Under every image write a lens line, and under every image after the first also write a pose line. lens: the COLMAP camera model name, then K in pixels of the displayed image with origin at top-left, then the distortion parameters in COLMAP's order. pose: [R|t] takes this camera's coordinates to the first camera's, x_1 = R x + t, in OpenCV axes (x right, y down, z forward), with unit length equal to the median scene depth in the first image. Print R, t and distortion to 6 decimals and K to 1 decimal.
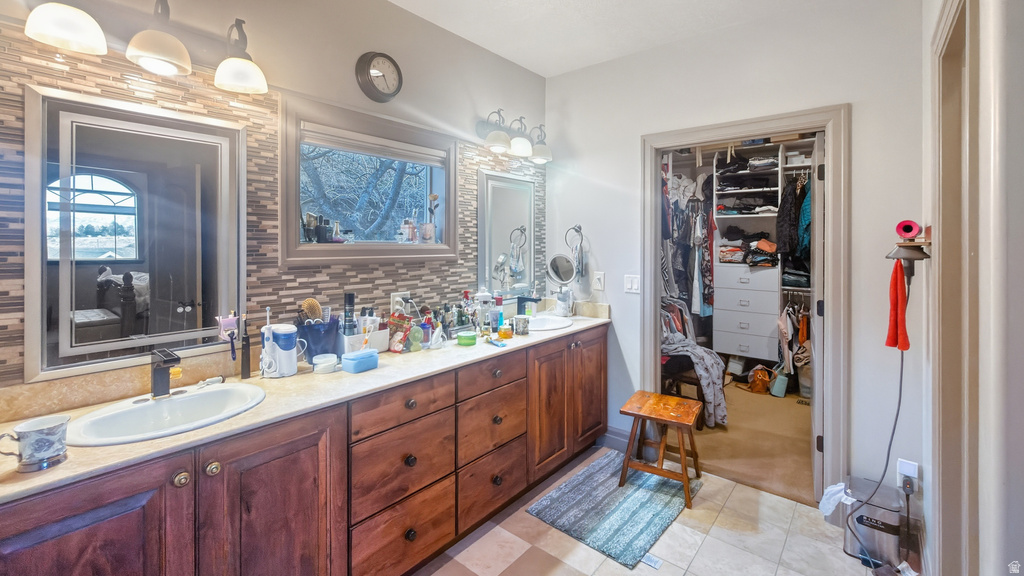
lens RADIAL K [[434.6, 0, 503.9], [0, 434.6, 246.9], [0, 0, 1]] dist [-0.002700, 0.000288]
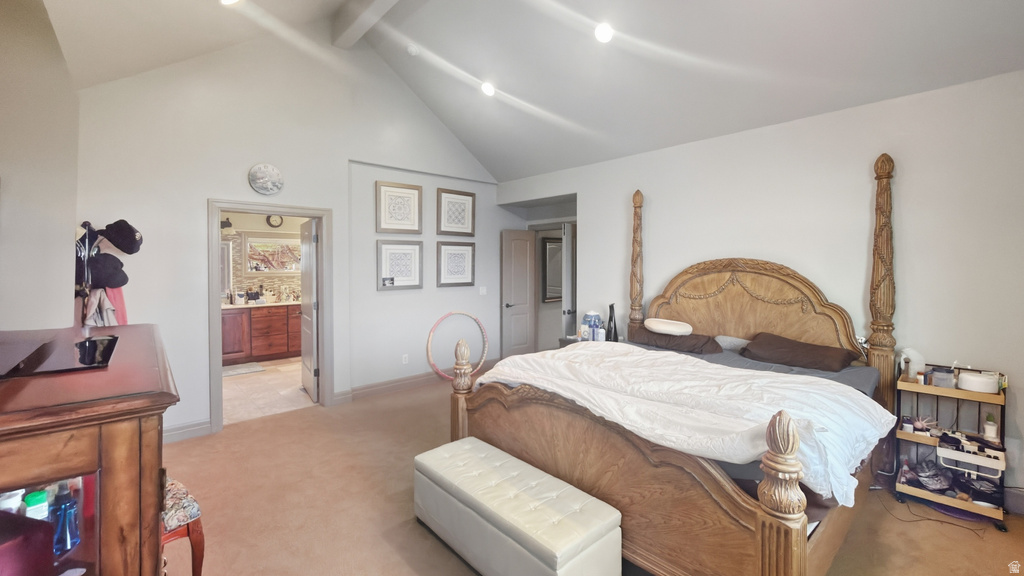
lens RADIAL K [[418.2, 0, 513.2], [0, 418.2, 278.1], [0, 0, 1]] dist [-0.000222, -0.000179]
pose [[0.989987, -0.001952, -0.141143, 2.394729], [0.004900, 0.999777, 0.020546, -0.010088], [0.141071, -0.021031, 0.989776, -2.323061]]
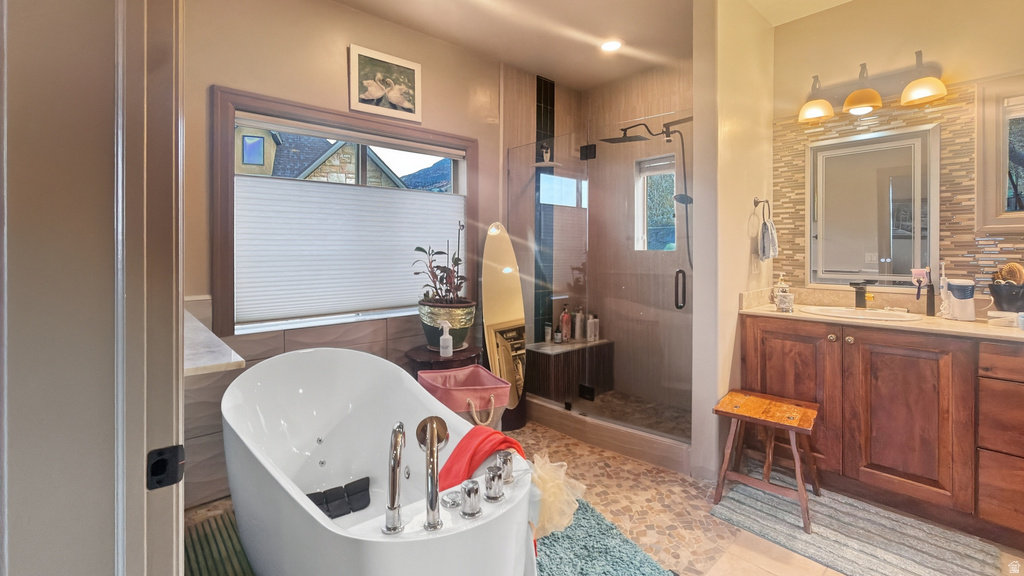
lens RADIAL K [[434.6, 0, 518.3], [0, 434.6, 248.3], [0, 0, 1]] dist [-0.002700, 0.000288]
pose [[-0.122522, -0.005126, -0.992453, 0.828701], [-0.008377, 0.999956, -0.004131, 0.106308], [0.992430, 0.007808, -0.122559, -0.079460]]
